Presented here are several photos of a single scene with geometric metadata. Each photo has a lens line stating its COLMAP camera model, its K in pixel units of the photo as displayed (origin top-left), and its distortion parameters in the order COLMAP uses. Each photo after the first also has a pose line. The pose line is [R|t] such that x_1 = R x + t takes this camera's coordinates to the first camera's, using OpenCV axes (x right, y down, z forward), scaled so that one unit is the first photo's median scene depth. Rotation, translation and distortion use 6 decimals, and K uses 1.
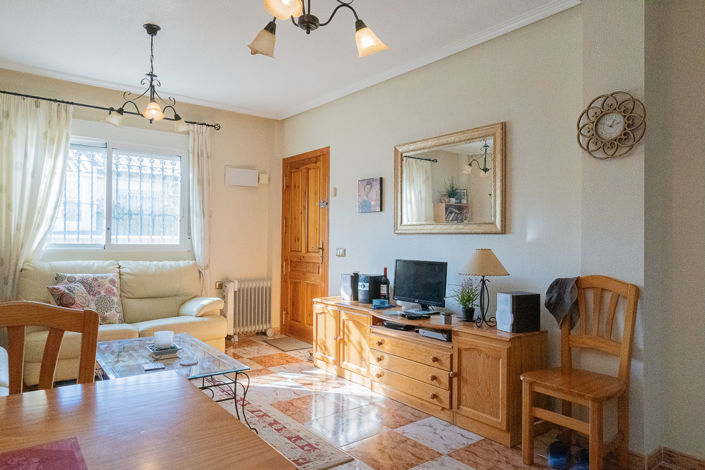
lens RADIAL K [[463.1, 0, 347.3], [0, 463.1, 234.1], [0, 0, 1]] dist [0.000741, 0.000457]
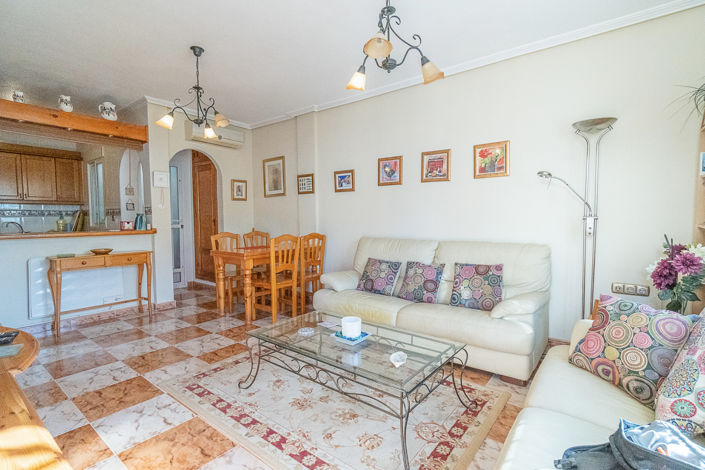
lens RADIAL K [[332.1, 0, 348.6], [0, 332.1, 234.8], [0, 0, 1]] dist [-0.004092, -0.000083]
pose [[-0.968108, 0.007503, -0.250422, -0.158219], [-0.002627, 0.999193, 0.040090, 0.012030], [0.250521, 0.039469, -0.967306, 1.151623]]
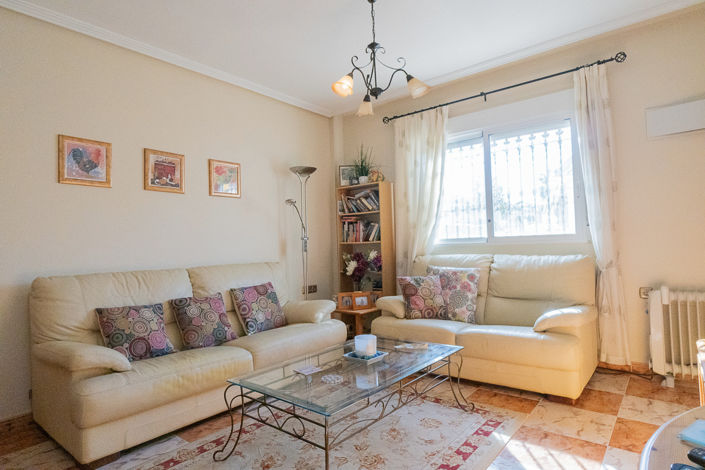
lens RADIAL K [[398.5, 0, 348.9], [0, 398.5, 236.8], [0, 0, 1]] dist [-0.000460, -0.002372]
pose [[0.225594, -0.042116, -0.973311, 0.222220], [0.045437, 0.998433, -0.032671, 0.036990], [0.973161, -0.036854, 0.227154, 0.571786]]
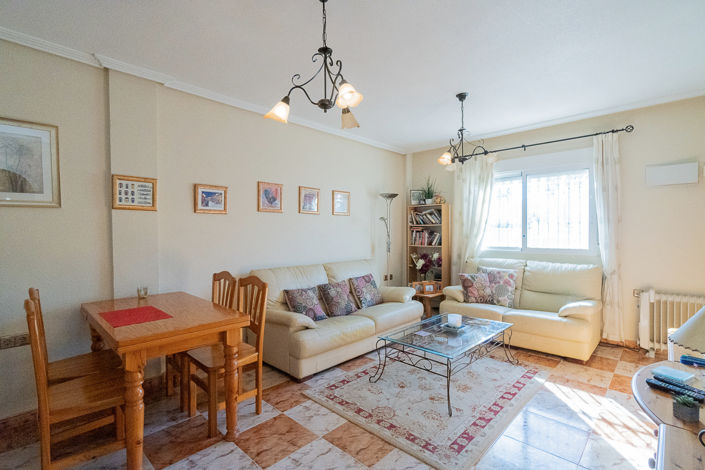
lens RADIAL K [[332.1, 0, 348.8], [0, 332.1, 236.6], [0, 0, 1]] dist [-0.004092, -0.000083]
pose [[0.146547, 0.000391, -0.989204, 0.382622], [0.015647, 0.999874, 0.002713, -0.021953], [0.989080, -0.015875, 0.146523, 0.382705]]
